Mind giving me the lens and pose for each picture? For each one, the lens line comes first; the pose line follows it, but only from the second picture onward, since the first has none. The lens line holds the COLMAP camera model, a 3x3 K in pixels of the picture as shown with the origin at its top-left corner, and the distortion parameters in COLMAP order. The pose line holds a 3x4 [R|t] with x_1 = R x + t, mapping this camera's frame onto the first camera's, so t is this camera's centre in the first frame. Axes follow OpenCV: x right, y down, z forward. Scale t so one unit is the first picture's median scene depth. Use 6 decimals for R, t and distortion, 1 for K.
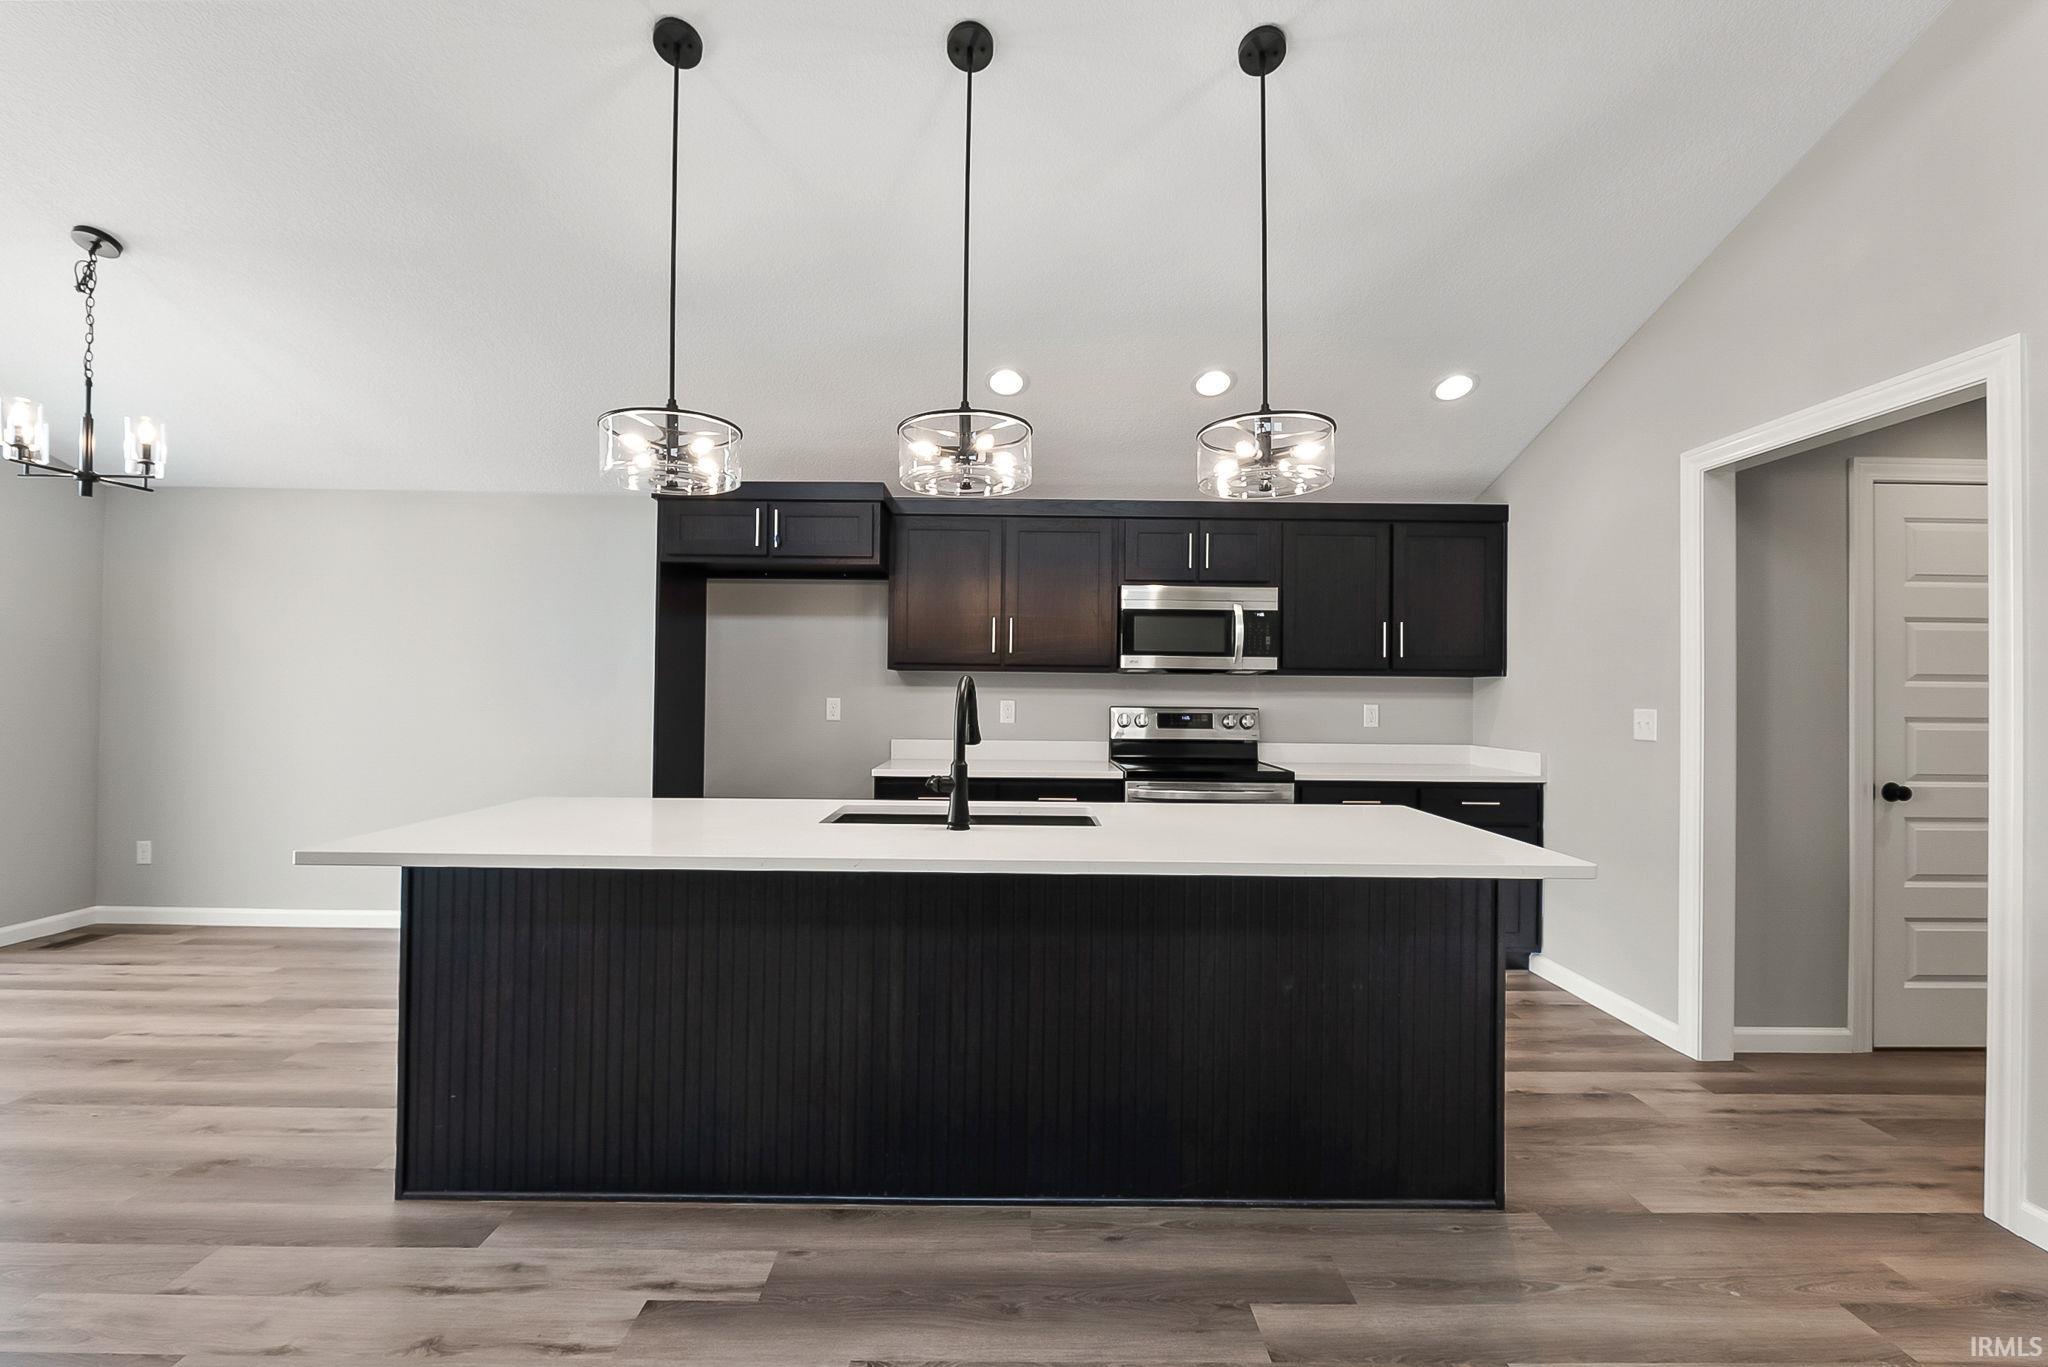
lens RADIAL K [[892.9, 0, 1025.0], [0, 892.9, 679.2], [0, 0, 1]] dist [-0.005489, -0.000214]
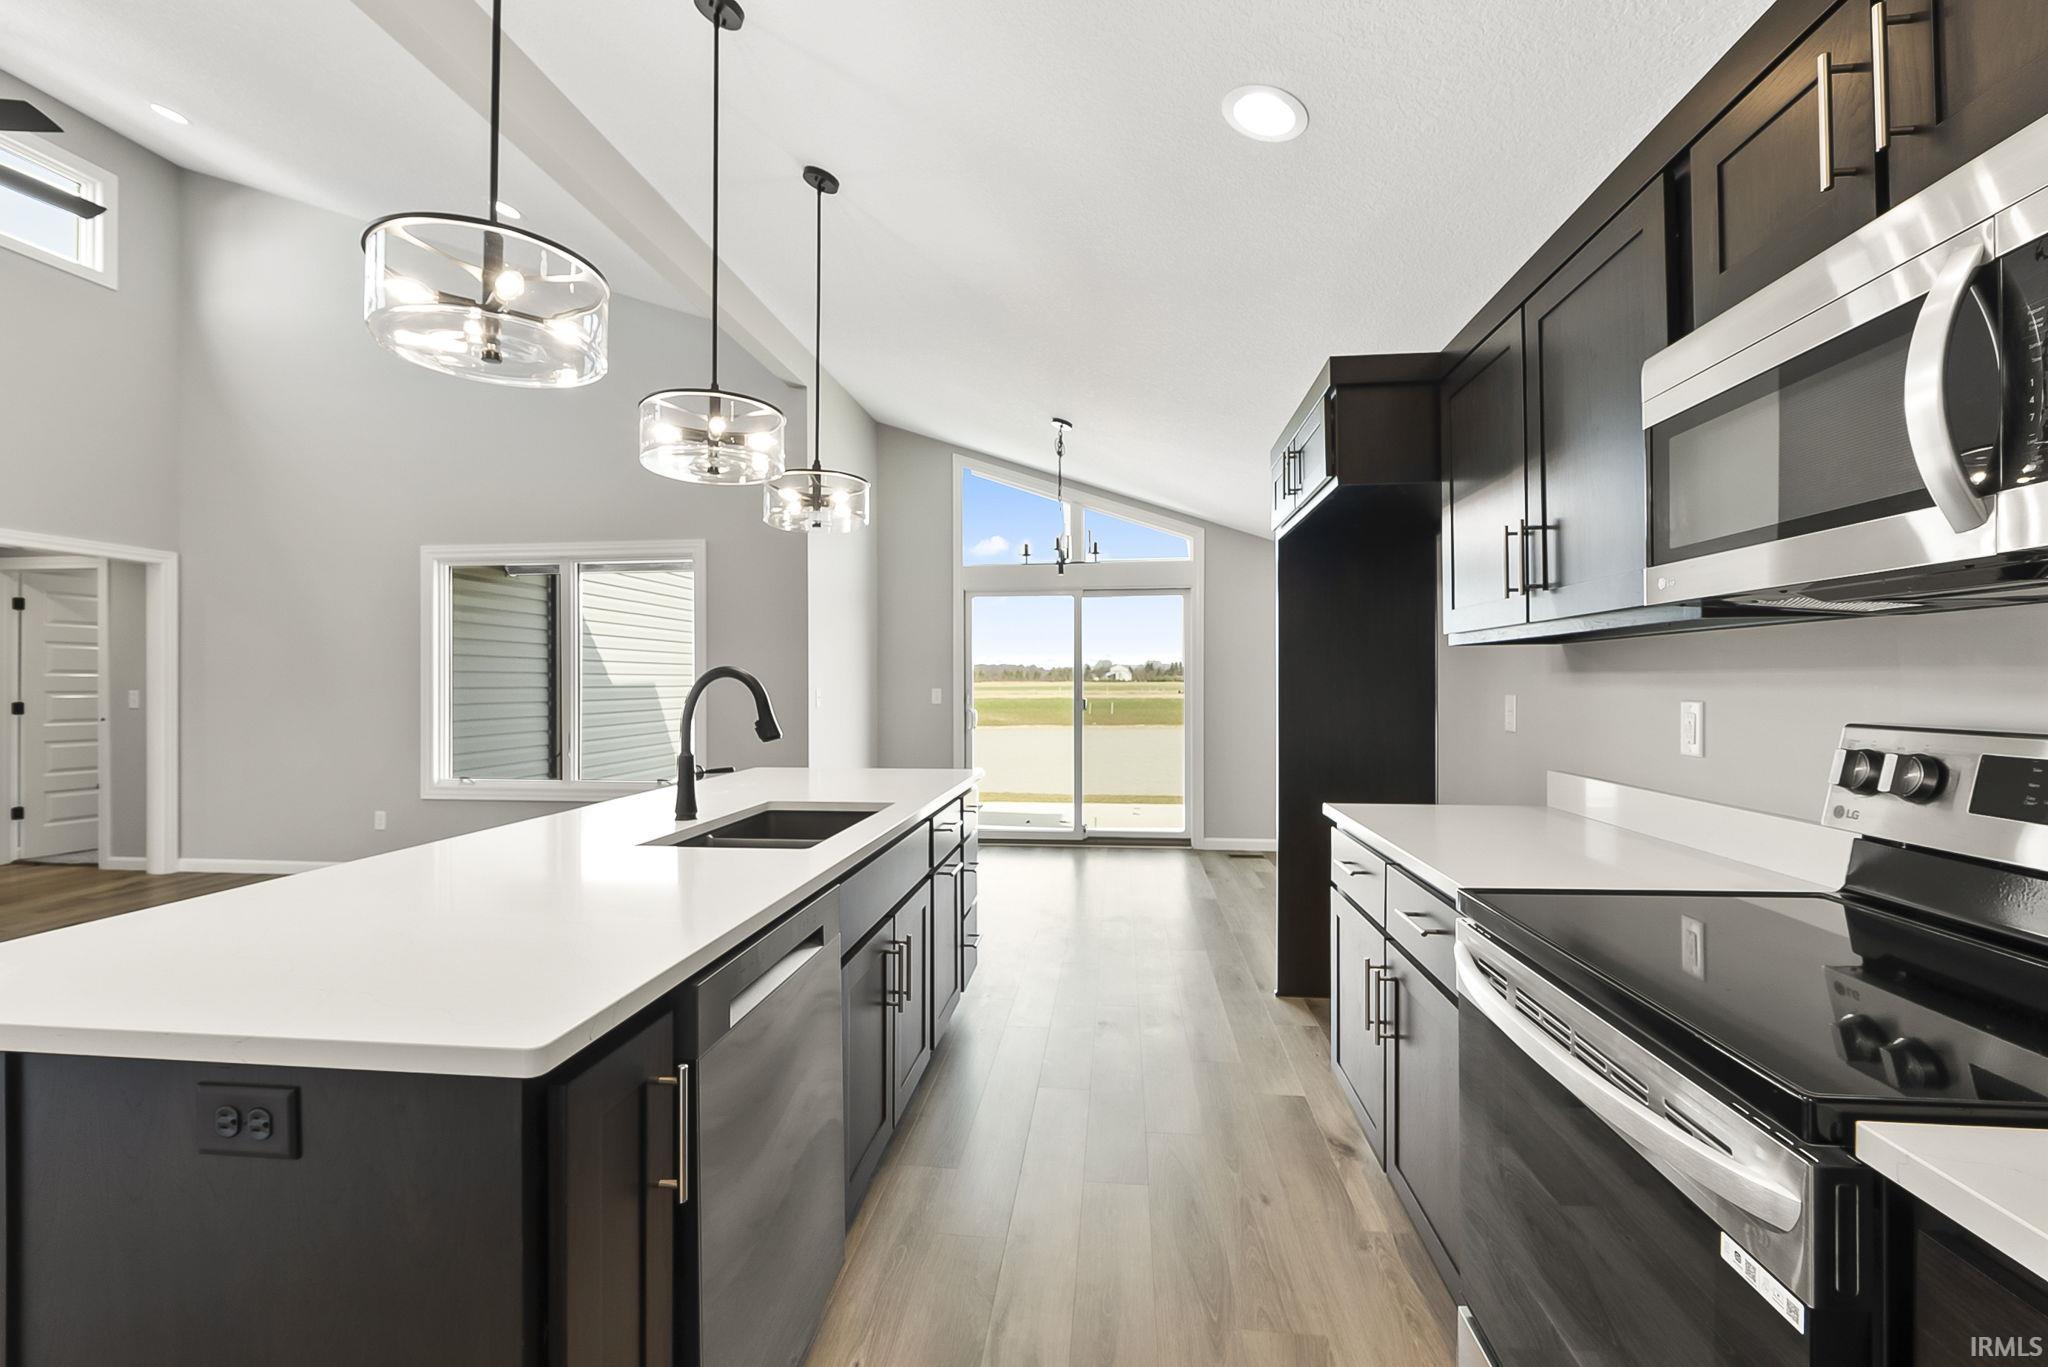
lens RADIAL K [[892.9, 0, 1019.7], [0, 892.9, 680.0], [0, 0, 1]] dist [-0.005489, -0.000214]
pose [[-0.124789, -0.014234, -0.992081, 0.497749], [0.014703, 0.999761, -0.016194, 0.018129], [0.992074, -0.016608, -0.124550, 0.855665]]
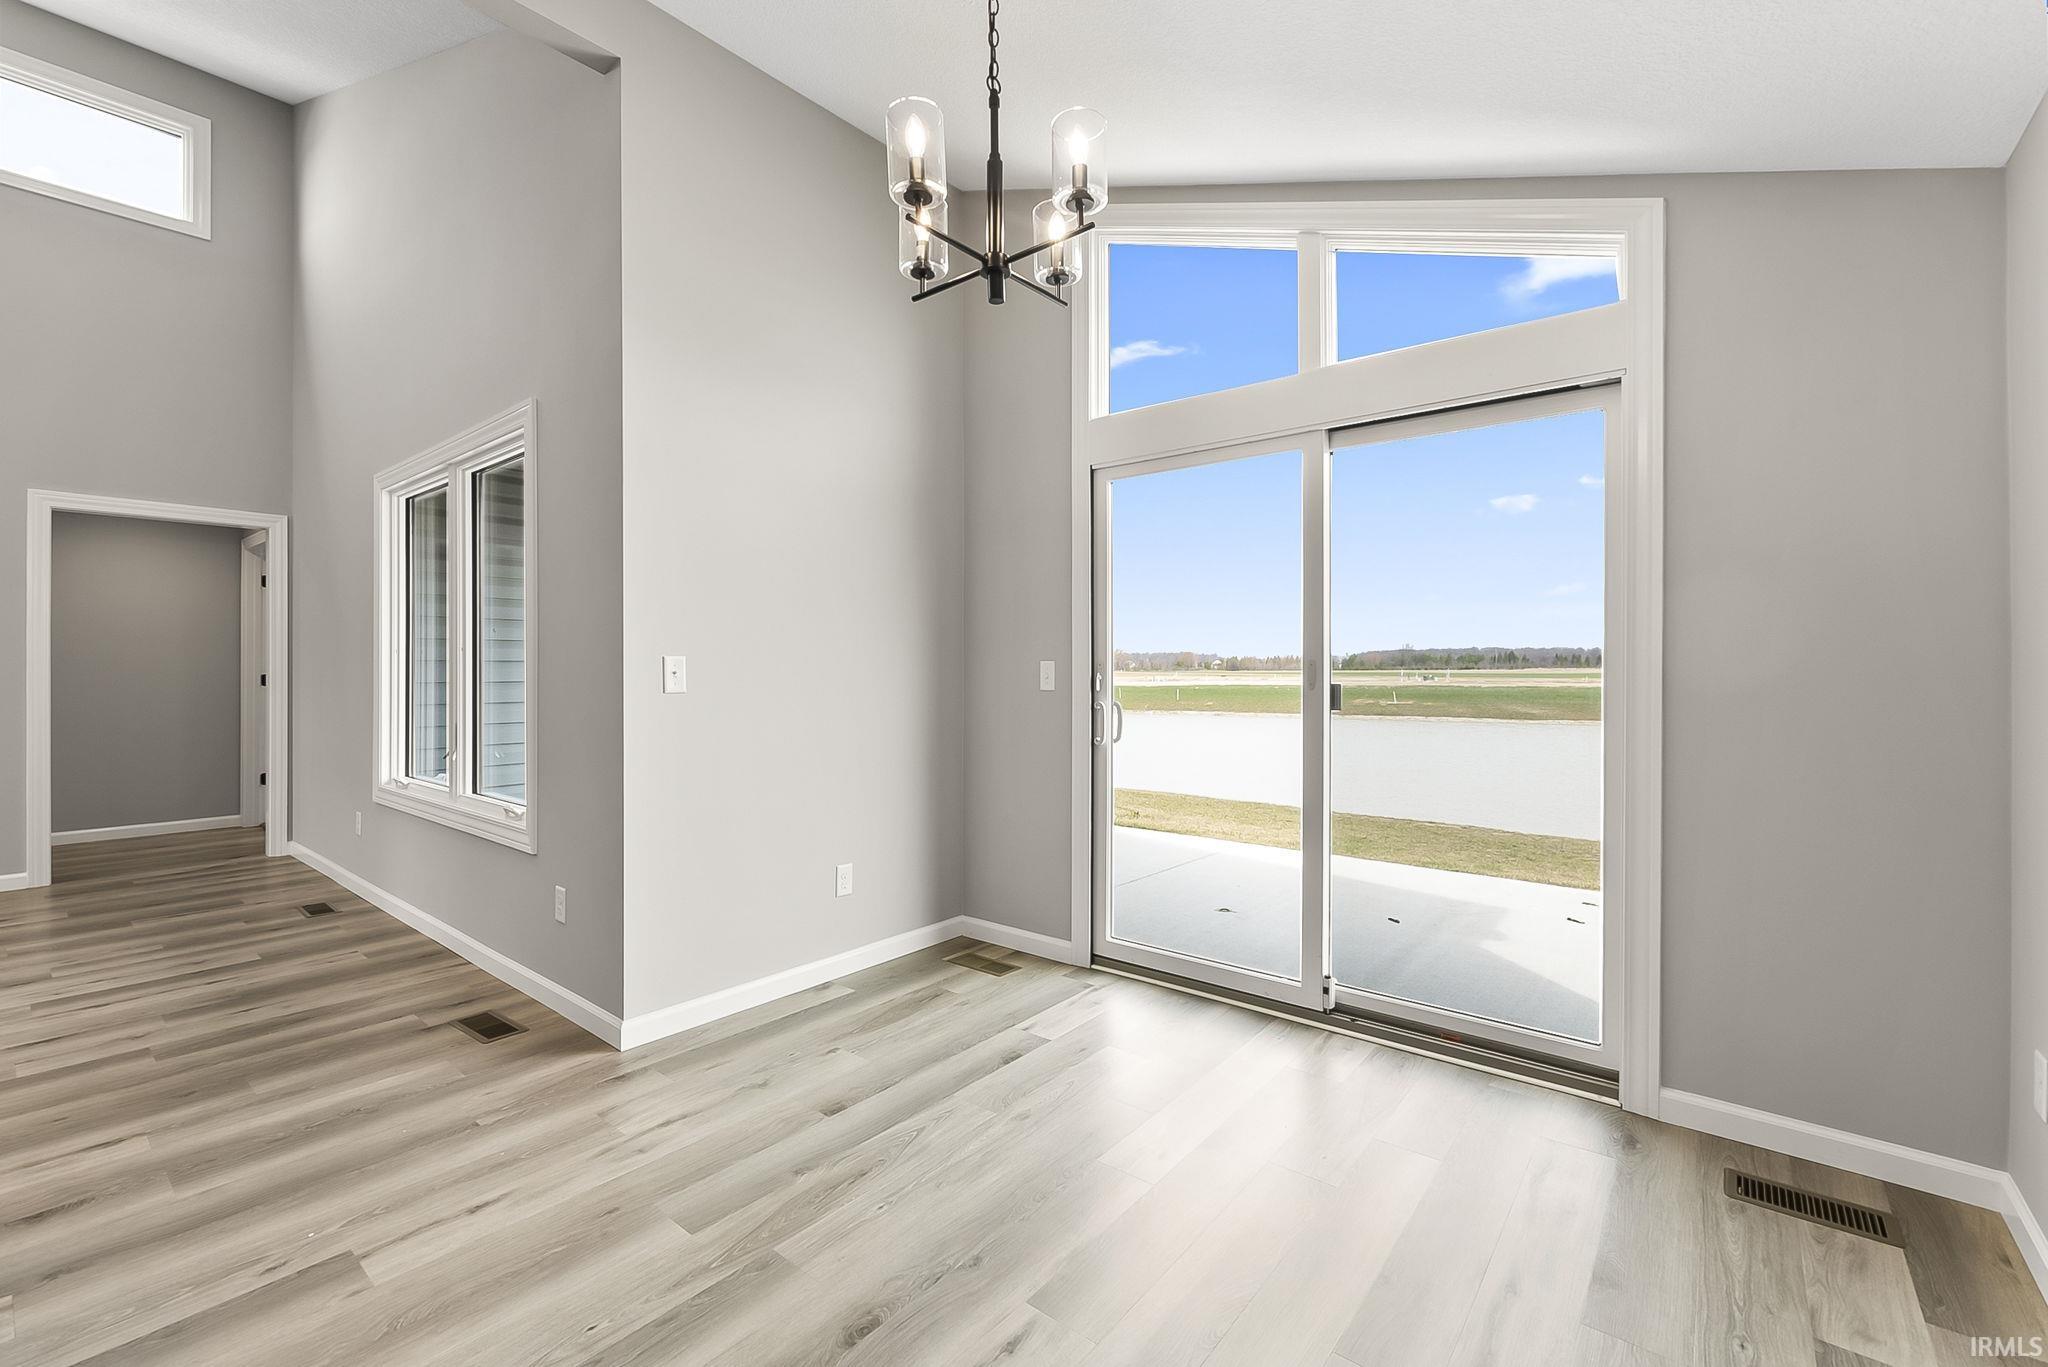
lens RADIAL K [[862.8, 0, 1028.8], [0, 862.8, 676.5], [0, 0, 1]] dist [-0.009453, 0.001591]
pose [[-0.640430, -0.006053, -0.767993, -0.494748], [0.001735, 0.999955, -0.009328, 0.026266], [0.768015, -0.007306, -0.640390, 1.028592]]
